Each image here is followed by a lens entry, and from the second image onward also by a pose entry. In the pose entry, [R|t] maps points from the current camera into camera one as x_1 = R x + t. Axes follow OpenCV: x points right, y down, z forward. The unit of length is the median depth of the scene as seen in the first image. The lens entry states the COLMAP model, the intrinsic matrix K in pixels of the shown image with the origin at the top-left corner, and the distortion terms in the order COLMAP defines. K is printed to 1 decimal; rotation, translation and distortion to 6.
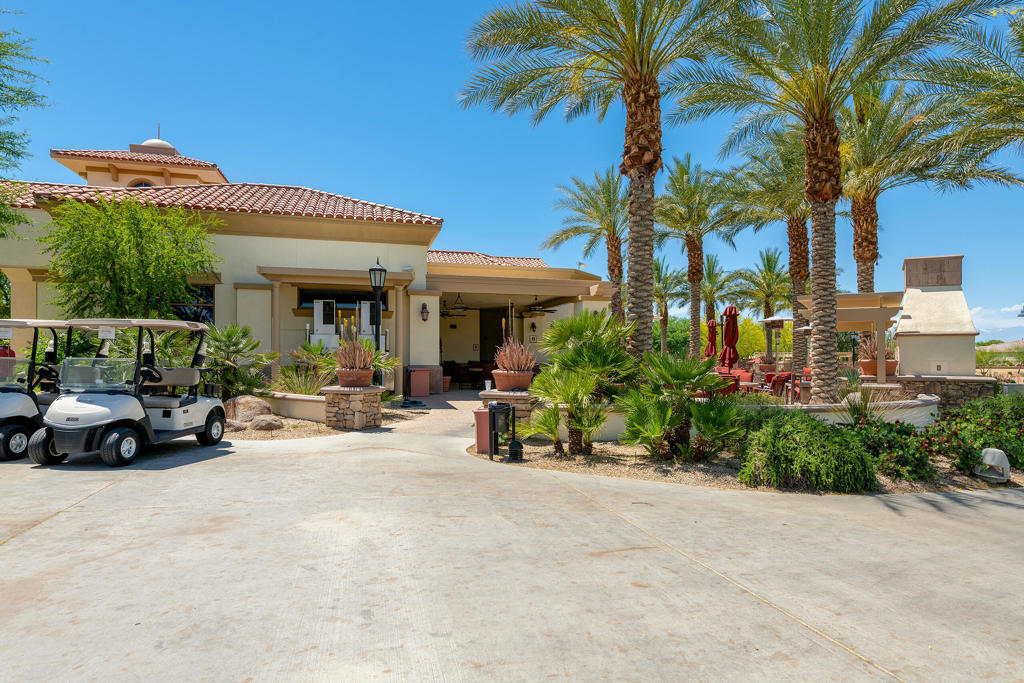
lens RADIAL K [[652.6, 0, 512.5], [0, 652.6, 344.2], [0, 0, 1]] dist [-0.000417, 0.000195]
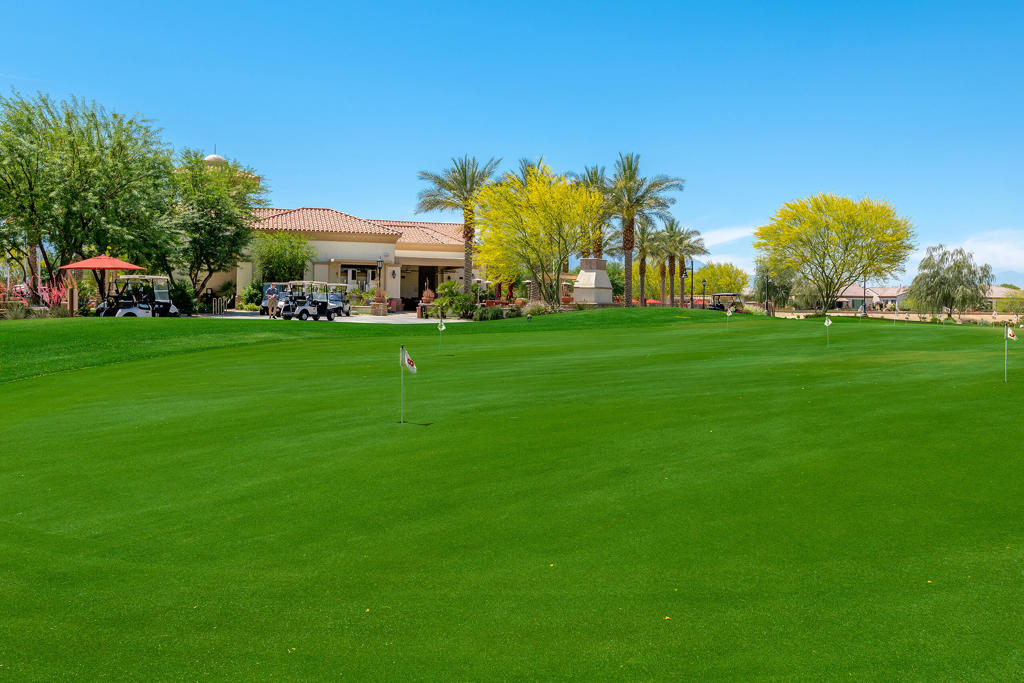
lens RADIAL K [[652.6, 0, 510.7], [0, 652.6, 340.7], [0, 0, 1]] dist [-0.000417, 0.000195]
pose [[0.996060, 0.006671, 0.088436, 0.066652], [-0.014294, 0.996206, 0.085844, -0.019439], [-0.087528, -0.086770, 0.992376, -1.248527]]
